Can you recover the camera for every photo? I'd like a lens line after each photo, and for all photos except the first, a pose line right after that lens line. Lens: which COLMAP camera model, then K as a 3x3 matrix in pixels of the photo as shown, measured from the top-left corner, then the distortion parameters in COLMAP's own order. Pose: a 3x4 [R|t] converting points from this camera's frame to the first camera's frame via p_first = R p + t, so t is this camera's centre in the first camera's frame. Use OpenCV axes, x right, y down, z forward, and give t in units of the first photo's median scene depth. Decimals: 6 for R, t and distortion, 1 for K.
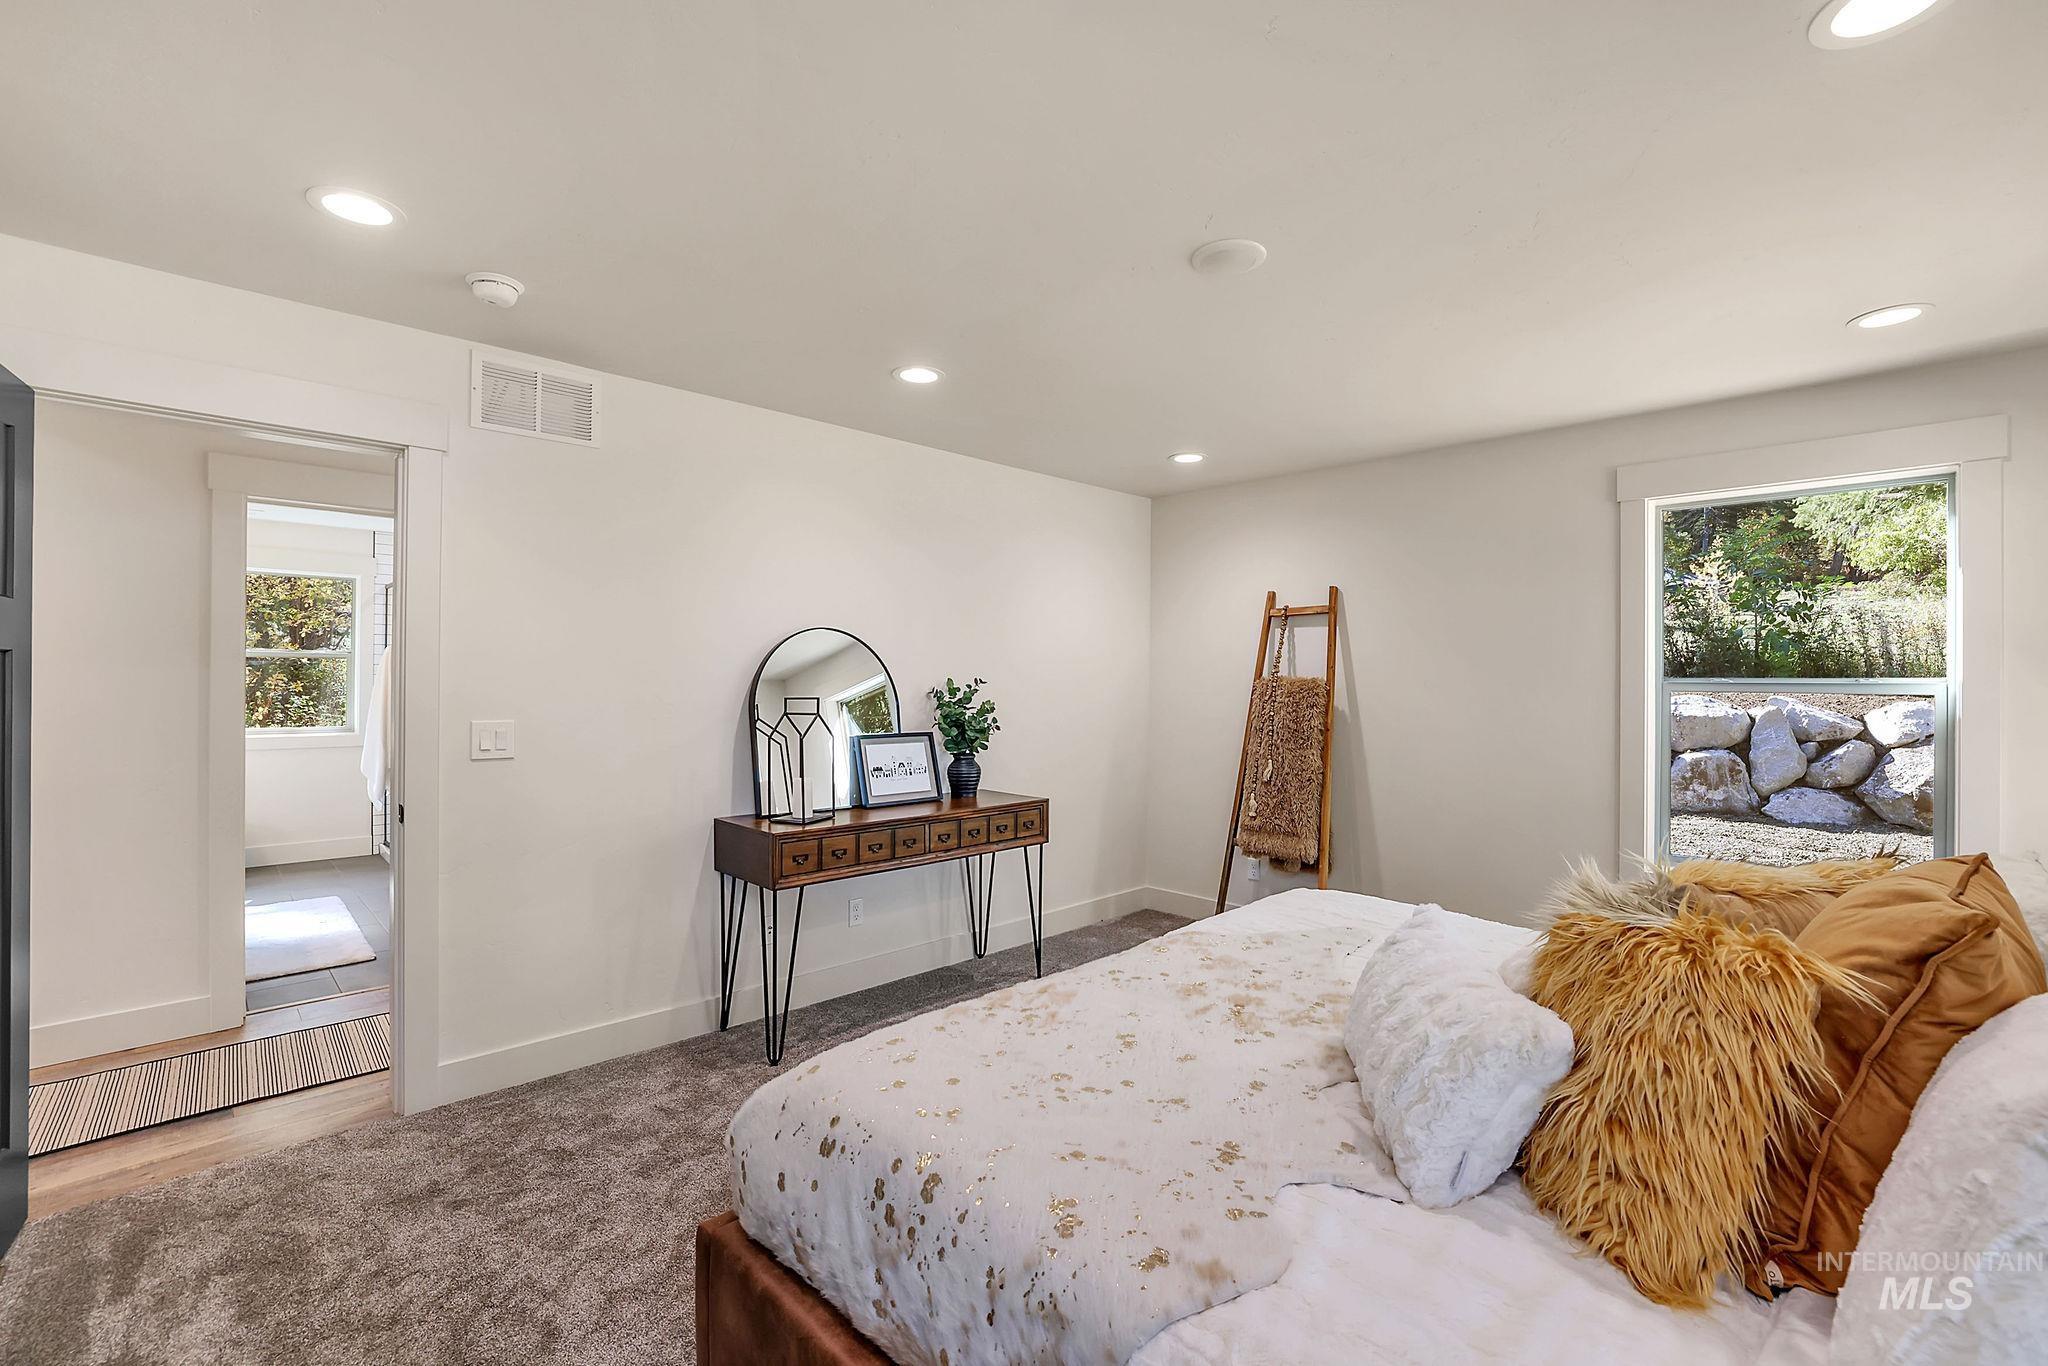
lens RADIAL K [[876.6, 0, 1025.6], [0, 876.6, 670.5], [0, 0, 1]] dist [-0.021486, 0.000153]
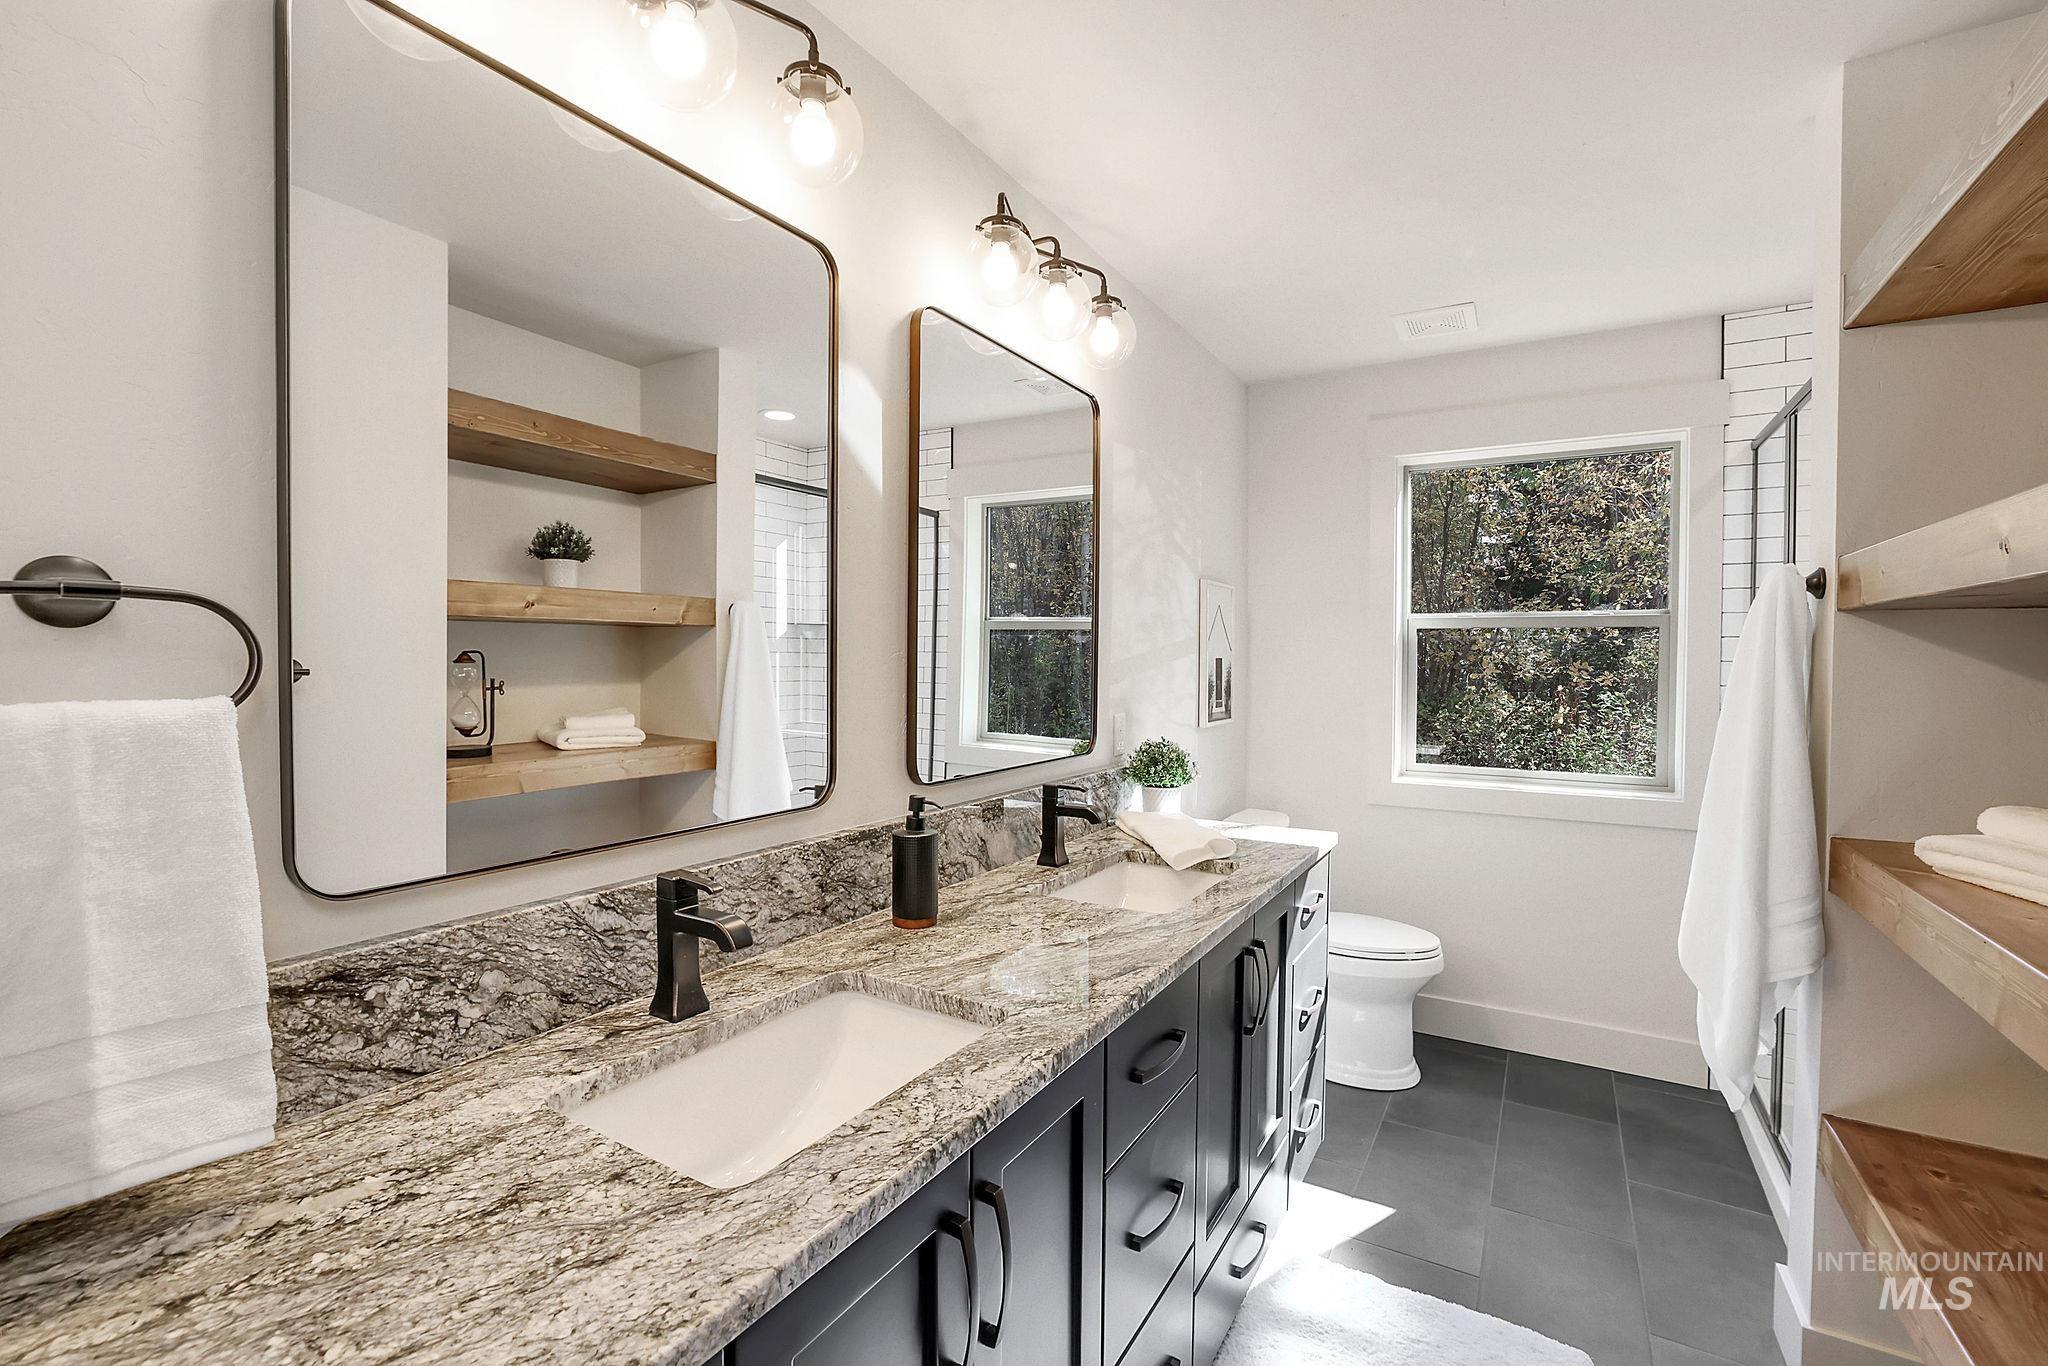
lens RADIAL K [[876.6, 0, 1032.3], [0, 876.6, 668.5], [0, 0, 1]] dist [-0.021486, 0.000153]
pose [[0.249636, 0.007763, -0.968309, -0.326854], [0.011615, 0.999872, 0.011011, -0.004260], [0.968270, -0.013995, 0.249513, 0.438764]]
